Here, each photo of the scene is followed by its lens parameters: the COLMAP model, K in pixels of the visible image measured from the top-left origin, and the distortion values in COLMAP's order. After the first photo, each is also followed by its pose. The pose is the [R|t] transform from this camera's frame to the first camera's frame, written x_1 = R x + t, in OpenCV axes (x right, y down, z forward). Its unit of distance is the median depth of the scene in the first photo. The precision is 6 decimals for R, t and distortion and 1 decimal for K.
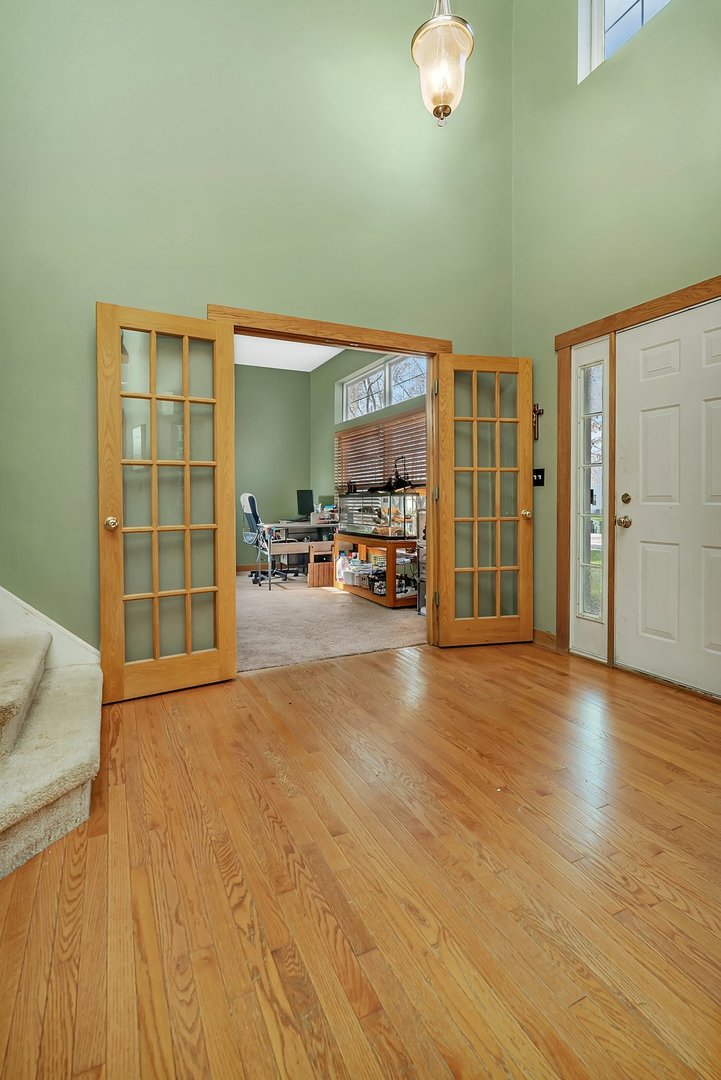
lens RADIAL K [[528.6, 0, 351.0], [0, 528.6, 506.1], [0, 0, 1]] dist [-0.017313, 0.001385]
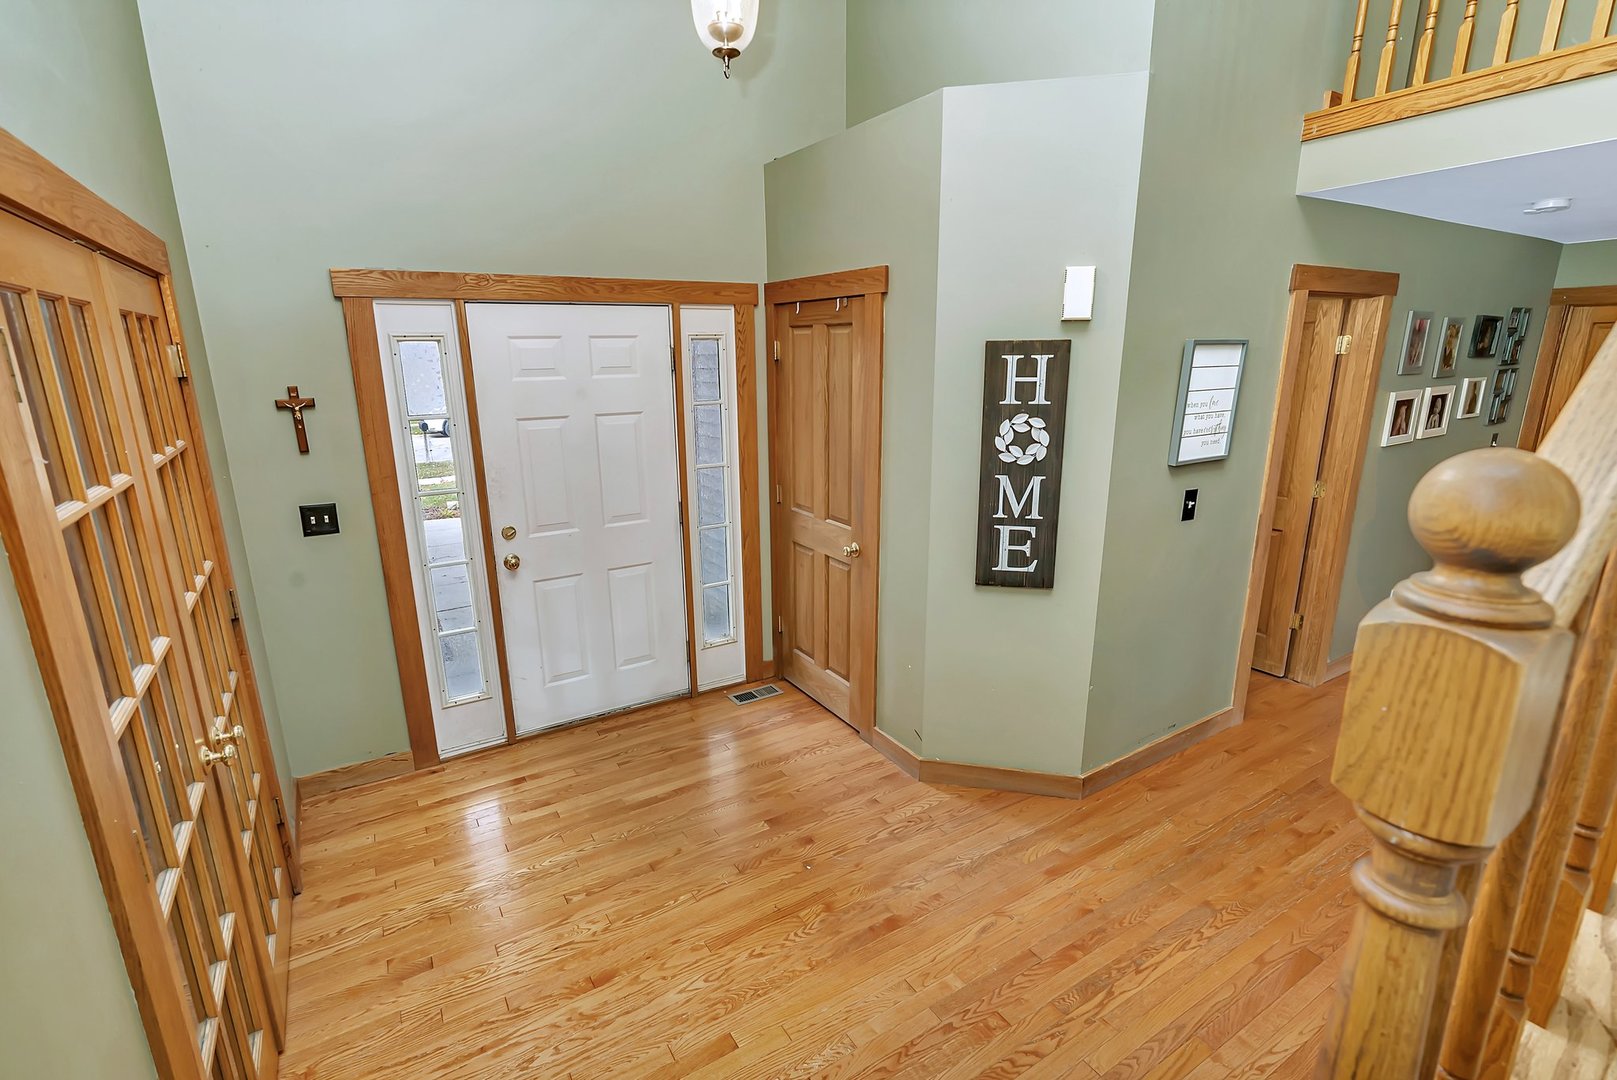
lens RADIAL K [[751.8, 0, 817.7], [0, 751.8, 538.5], [0, 0, 1]] dist [-0.018322, 0.002216]
pose [[-0.135423, -0.240145, 0.961244, -0.916066], [0.018428, 0.969404, 0.244780, -0.412252], [-0.990617, 0.050863, -0.126854, 1.075819]]
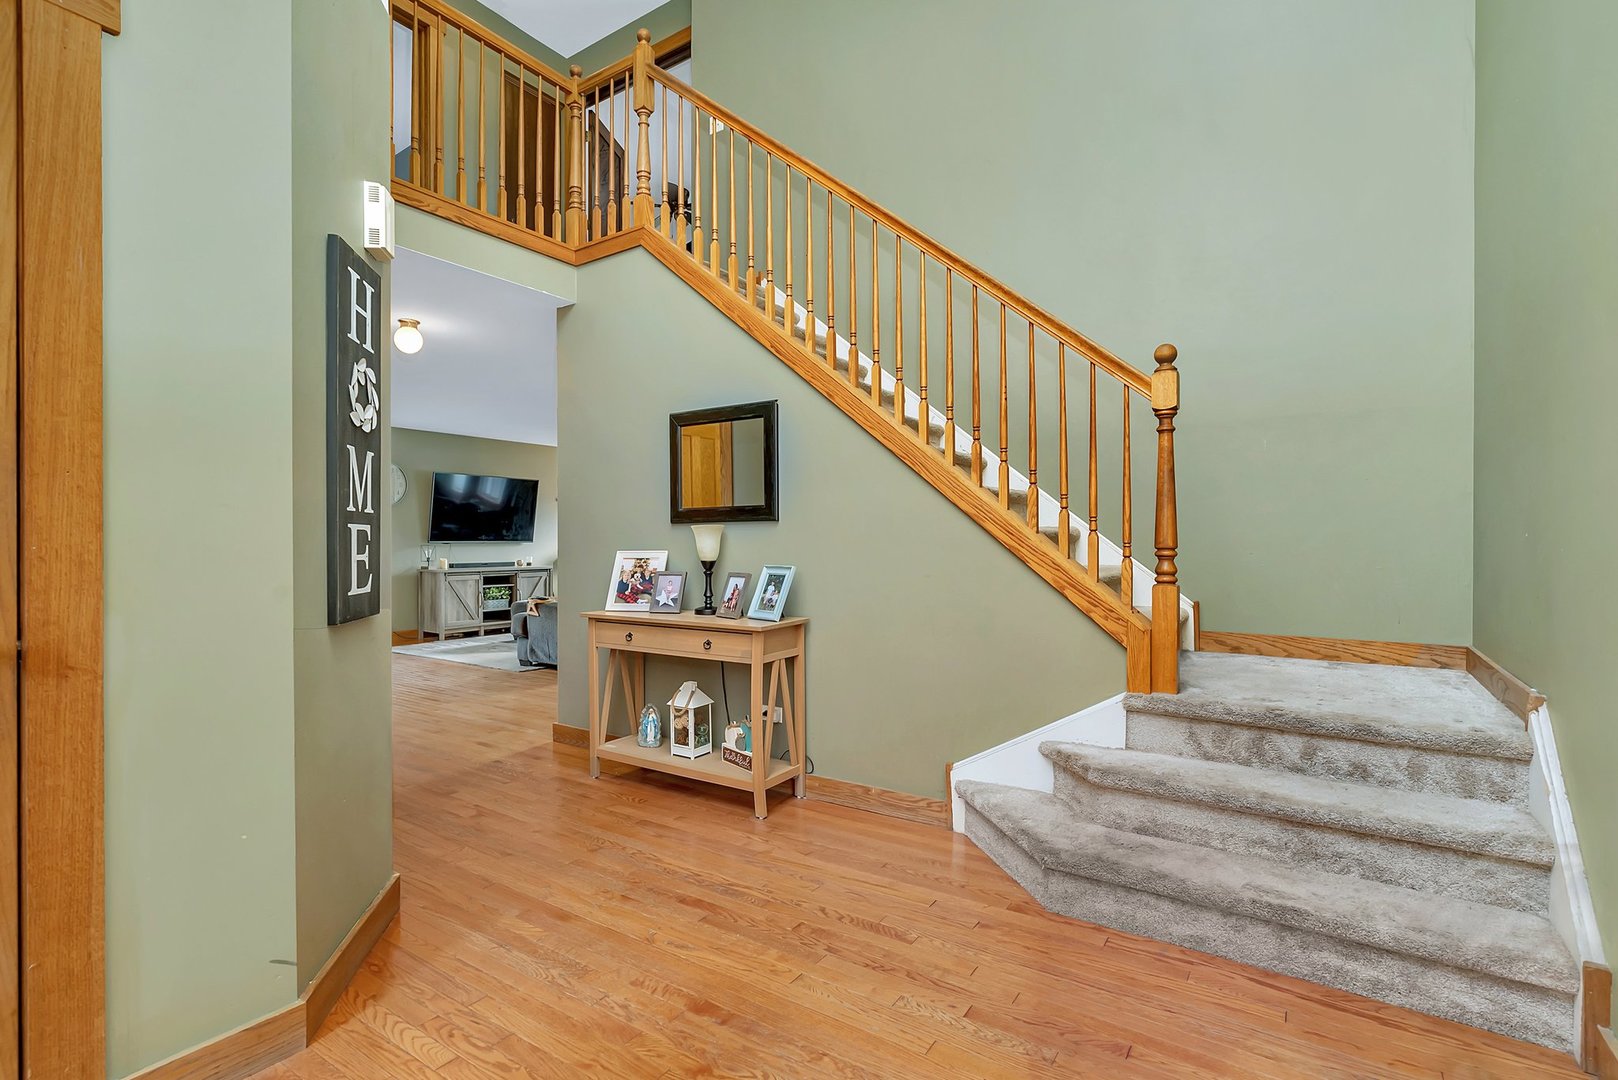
lens RADIAL K [[752.3, 0, 788.6], [0, 752.3, 548.4], [0, 0, 1]] dist [-0.018322, 0.002216]
pose [[-0.864717, 0.009101, -0.502176, 0.469981], [-0.000472, 0.999821, 0.018932, -0.052375], [0.502258, 0.016608, -0.864558, 1.646270]]
